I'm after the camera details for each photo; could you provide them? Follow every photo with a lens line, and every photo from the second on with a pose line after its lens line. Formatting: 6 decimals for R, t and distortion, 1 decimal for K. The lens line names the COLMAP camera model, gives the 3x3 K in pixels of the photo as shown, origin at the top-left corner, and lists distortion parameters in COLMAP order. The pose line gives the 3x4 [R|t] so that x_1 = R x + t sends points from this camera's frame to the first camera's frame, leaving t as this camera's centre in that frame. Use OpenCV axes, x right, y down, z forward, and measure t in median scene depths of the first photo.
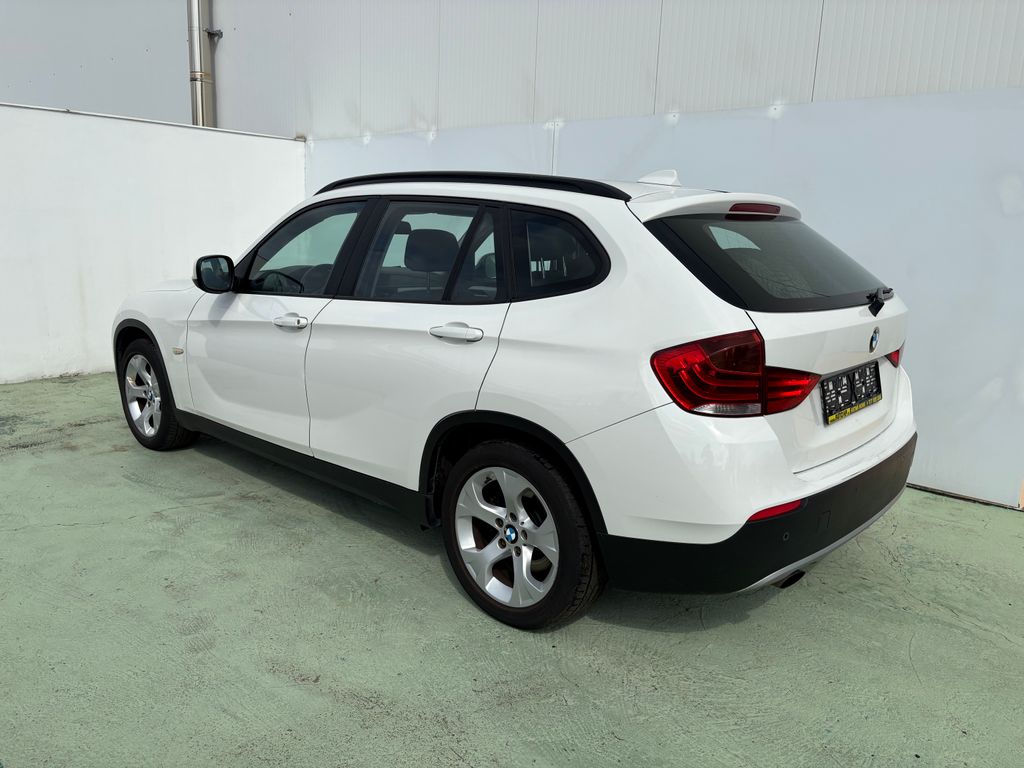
lens RADIAL K [[777.7, 0, 498.0], [0, 777.7, 386.4], [0, 0, 1]] dist [0.088714, -0.001064]
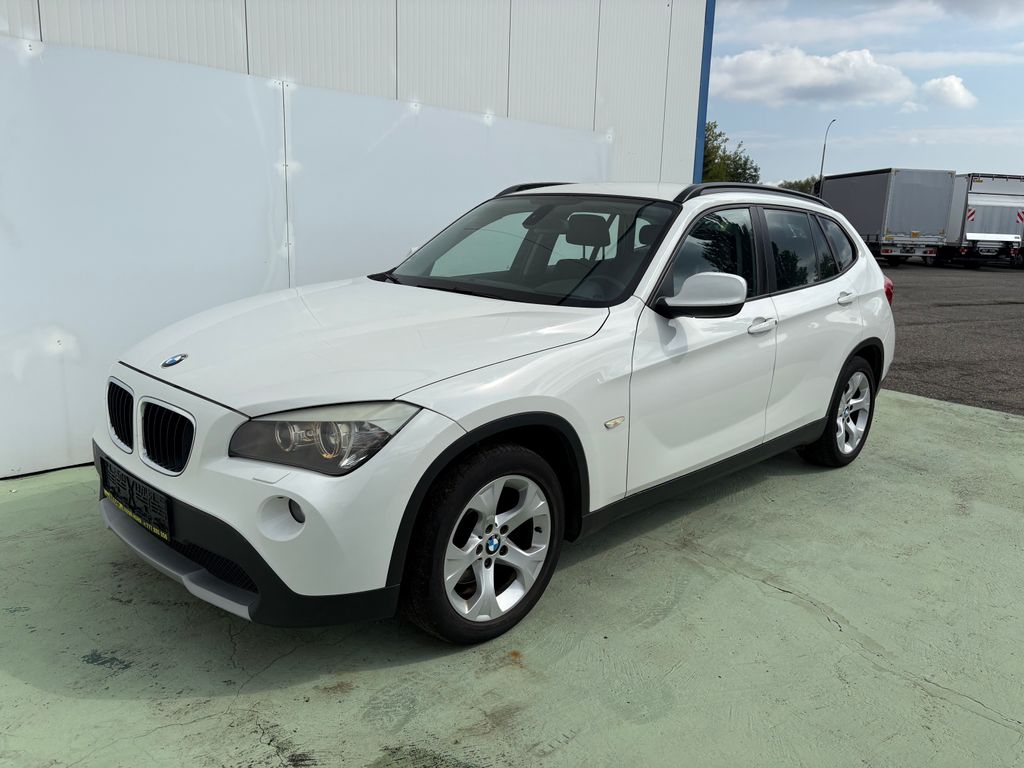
lens RADIAL K [[782.7, 0, 512.0], [0, 782.7, 384.0], [0, 0, 1]] dist [0.099861, -0.109414]
pose [[0.019879, -0.238176, 0.971018, -0.993825], [0.181768, 0.955886, 0.230743, -0.232669], [-0.983140, 0.171913, 0.062295, 0.973014]]
